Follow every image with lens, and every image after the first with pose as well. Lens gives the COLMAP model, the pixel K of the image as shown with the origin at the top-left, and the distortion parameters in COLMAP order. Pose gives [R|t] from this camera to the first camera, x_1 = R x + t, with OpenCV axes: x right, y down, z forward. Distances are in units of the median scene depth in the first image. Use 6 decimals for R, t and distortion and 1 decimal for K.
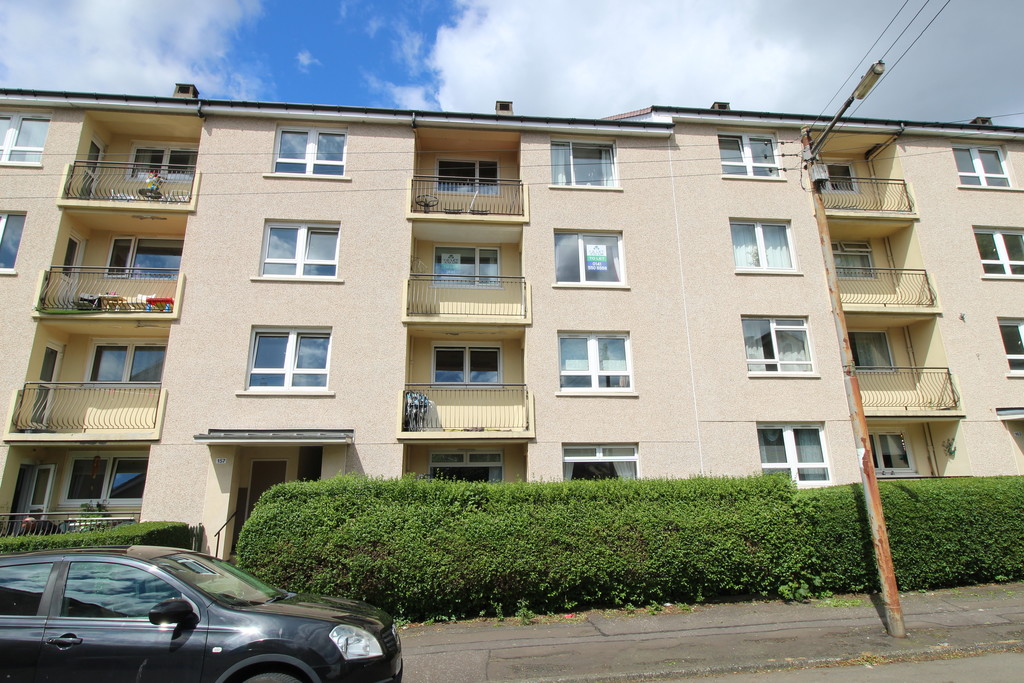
lens RADIAL K [[603.5, 0, 509.8], [0, 603.5, 333.4], [0, 0, 1]] dist [0.004680, -0.006555]
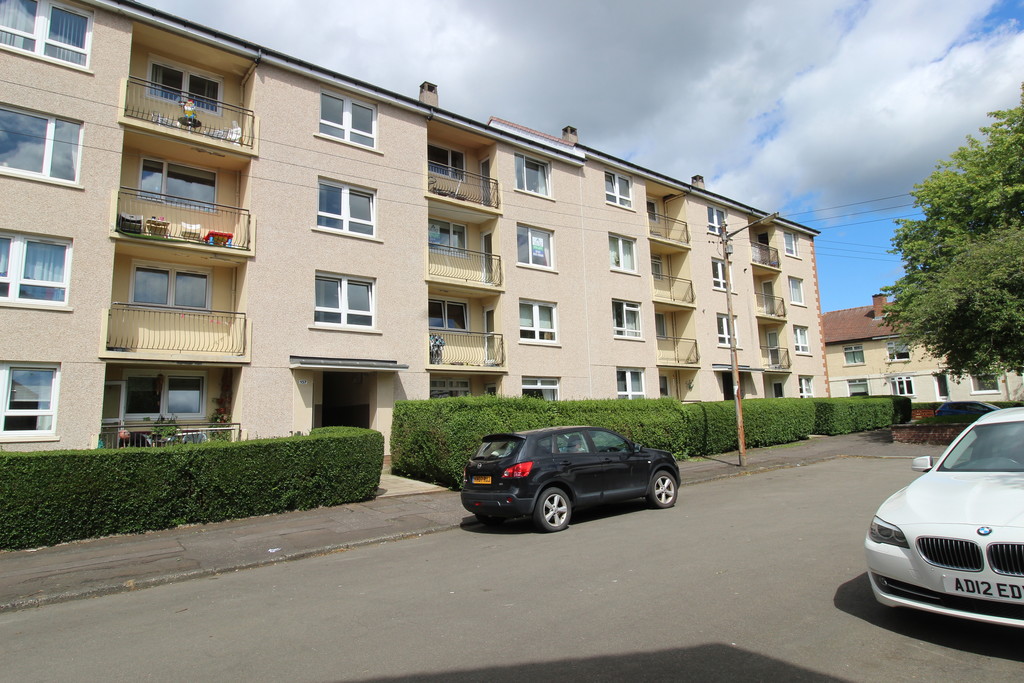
lens RADIAL K [[603.5, 0, 507.2], [0, 603.5, 344.6], [0, 0, 1]] dist [0.004680, -0.006555]
pose [[0.848935, 0.058558, 0.525243, -0.679071], [-0.127654, 0.987136, 0.096270, -0.028759], [-0.512849, -0.148776, 0.845489, -0.200884]]
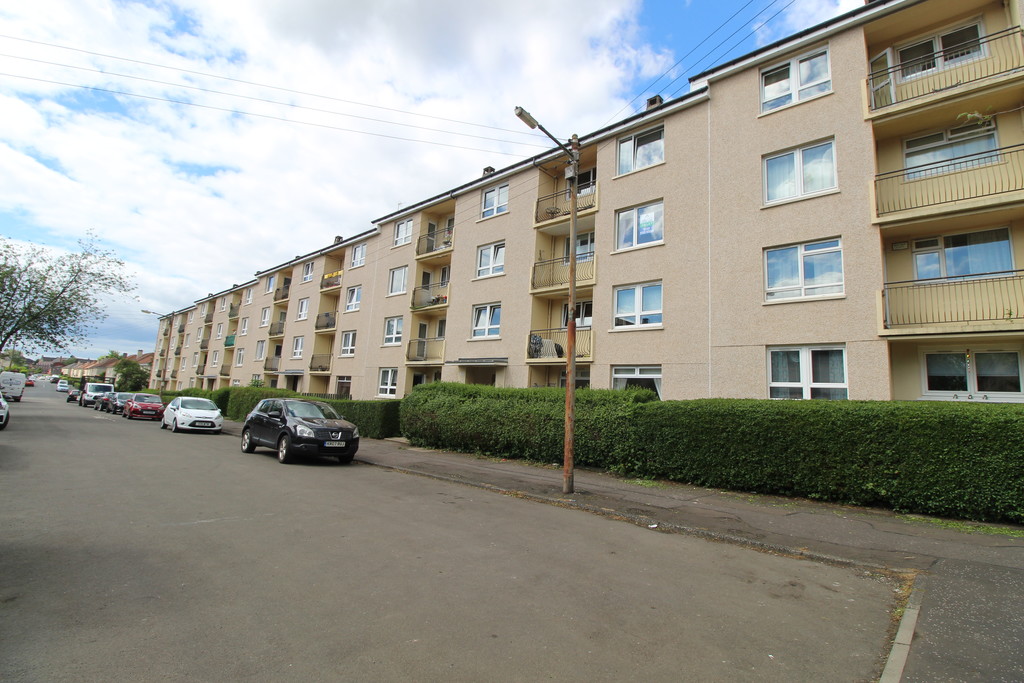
lens RADIAL K [[474.7, 0, 514.5], [0, 474.7, 336.7], [0, 0, 1]] dist [-0.005075, -0.009593]
pose [[0.651093, -0.045727, -0.757620, 0.757659], [0.144154, 0.987465, 0.064286, 0.008362], [0.745183, -0.151070, 0.649523, 0.093606]]
